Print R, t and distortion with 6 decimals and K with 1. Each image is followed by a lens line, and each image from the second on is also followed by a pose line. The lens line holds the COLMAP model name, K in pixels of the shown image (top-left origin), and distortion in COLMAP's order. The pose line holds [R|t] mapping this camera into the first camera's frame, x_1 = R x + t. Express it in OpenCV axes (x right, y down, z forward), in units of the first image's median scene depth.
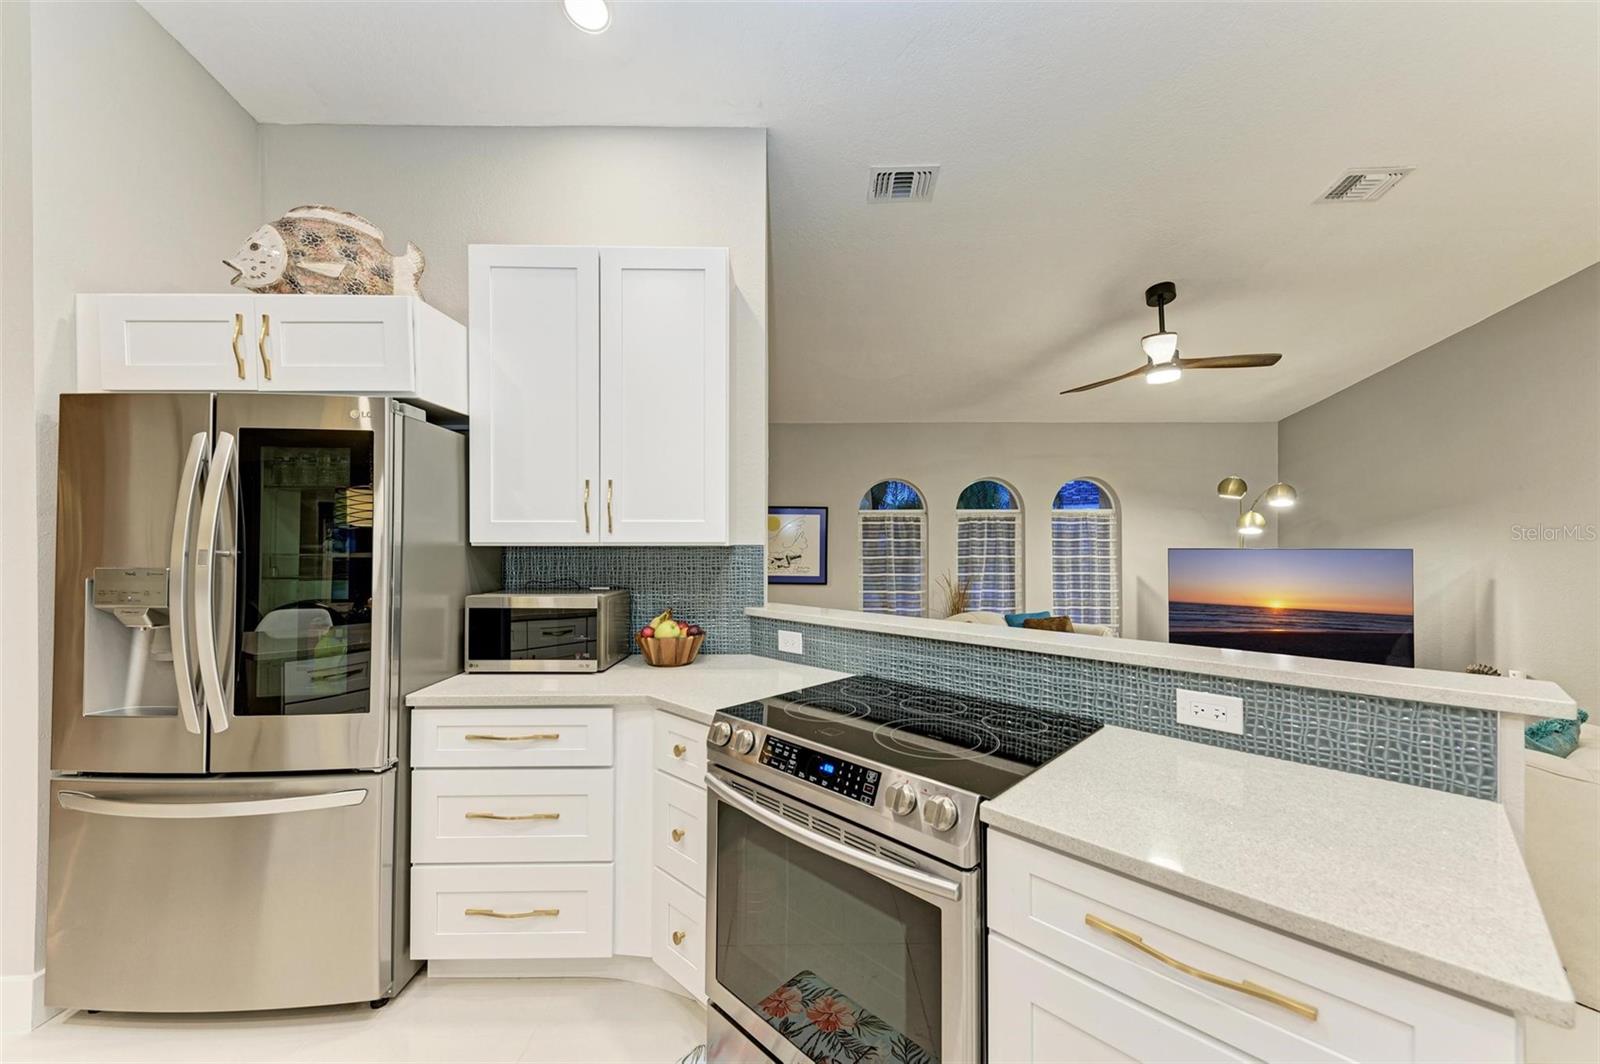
lens RADIAL K [[603.3, 0, 802.8], [0, 603.3, 540.7], [0, 0, 1]] dist [0.012959, 0.000101]
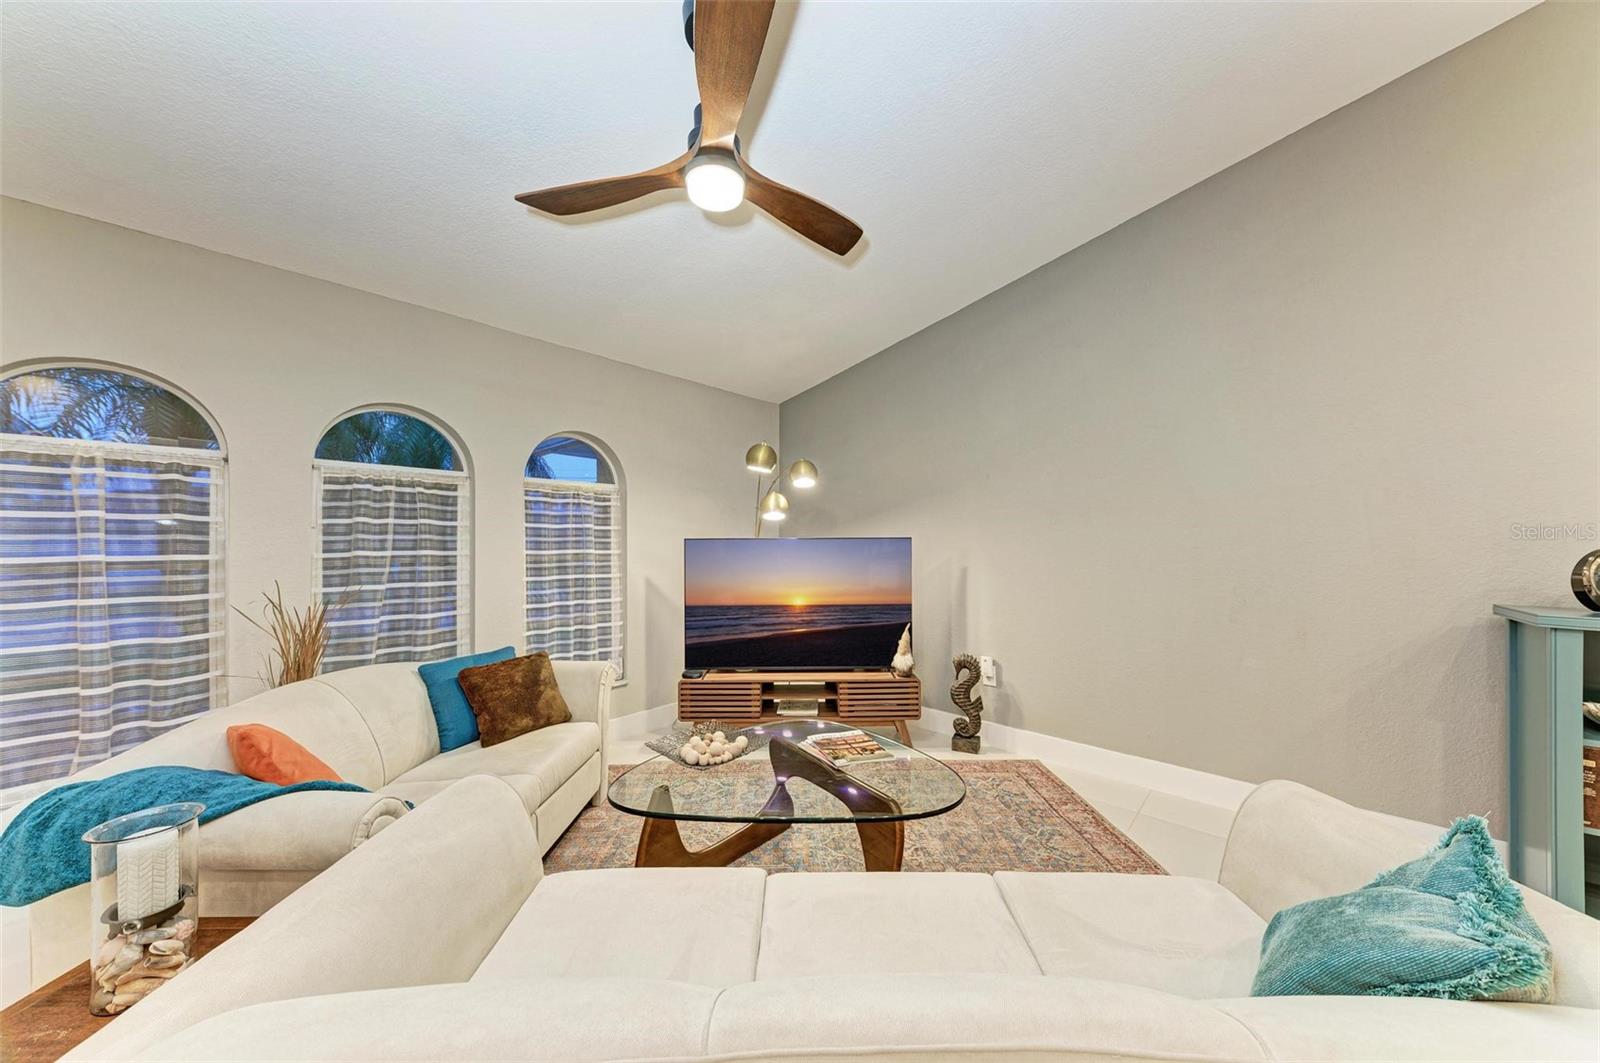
lens RADIAL K [[539.3, 0, 796.4], [0, 539.3, 540.2], [0, 0, 1]] dist [0.001262, 0.000033]
pose [[0.694470, 0.002590, 0.719517, 0.208767], [0.000563, 0.999991, -0.004143, 0.016669], [-0.719522, 0.003282, 0.694462, 0.415430]]
